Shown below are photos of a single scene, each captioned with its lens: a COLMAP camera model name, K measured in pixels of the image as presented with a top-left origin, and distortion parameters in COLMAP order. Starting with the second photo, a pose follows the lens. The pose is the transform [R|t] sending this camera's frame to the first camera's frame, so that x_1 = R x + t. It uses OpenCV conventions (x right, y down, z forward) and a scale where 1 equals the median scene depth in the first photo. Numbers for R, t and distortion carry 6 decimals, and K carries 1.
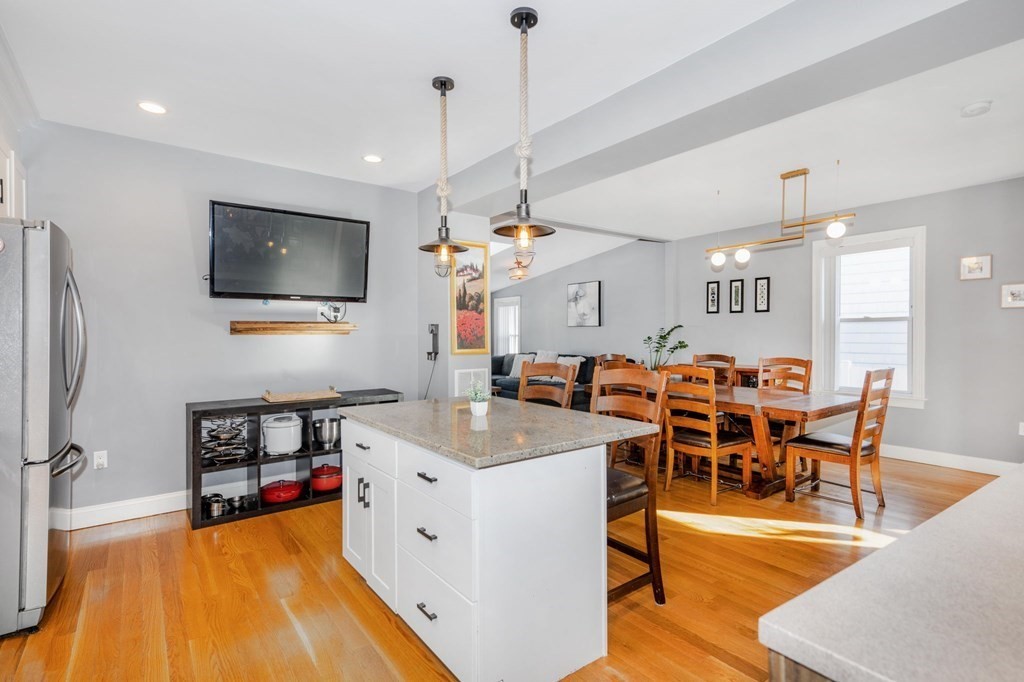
lens RADIAL K [[507.5, 0, 513.5], [0, 507.5, 336.0], [0, 0, 1]] dist [0.028104, 0.000619]
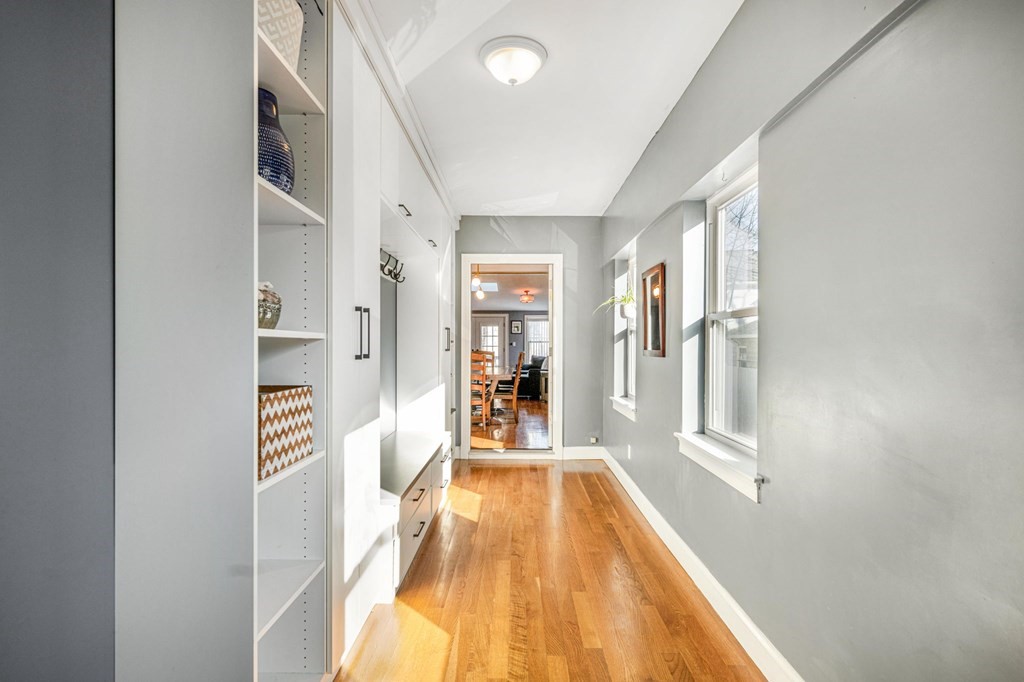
lens RADIAL K [[512.6, 0, 506.3], [0, 512.6, 345.5], [0, 0, 1]] dist [0.002657, 0.000445]
pose [[0.793251, 0.006001, -0.608865, 1.665906], [-0.006570, 0.999978, 0.001298, 0.016676], [0.608859, 0.002971, 0.793273, -0.398058]]
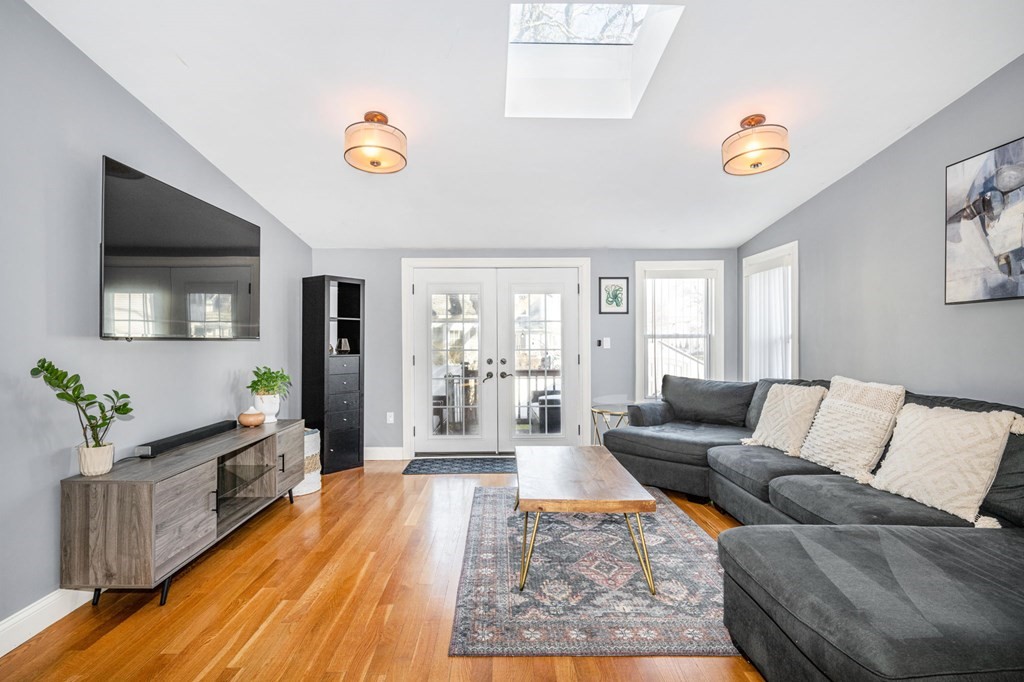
lens RADIAL K [[512.6, 0, 506.3], [0, 512.6, 345.5], [0, 0, 1]] dist [0.002657, 0.000445]
pose [[0.818953, 0.004171, -0.573845, 0.136697], [-0.000601, 0.999979, 0.006412, 0.009884], [0.573860, -0.004906, 0.818939, 1.203386]]
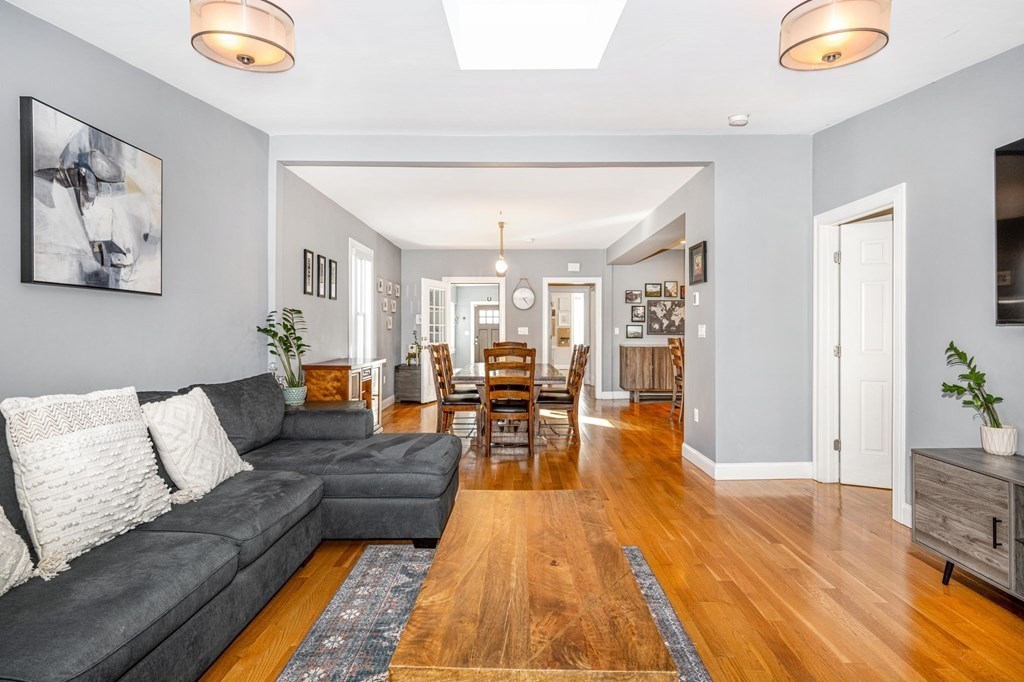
lens RADIAL K [[524.6, 0, 514.2], [0, 524.6, 333.5], [0, 0, 1]] dist [0.001145, 0.000108]
pose [[-0.810615, -0.001508, 0.585577, -0.417937], [0.005267, 0.999937, 0.009865, 0.007410], [-0.585556, 0.011081, -0.810557, 2.157871]]
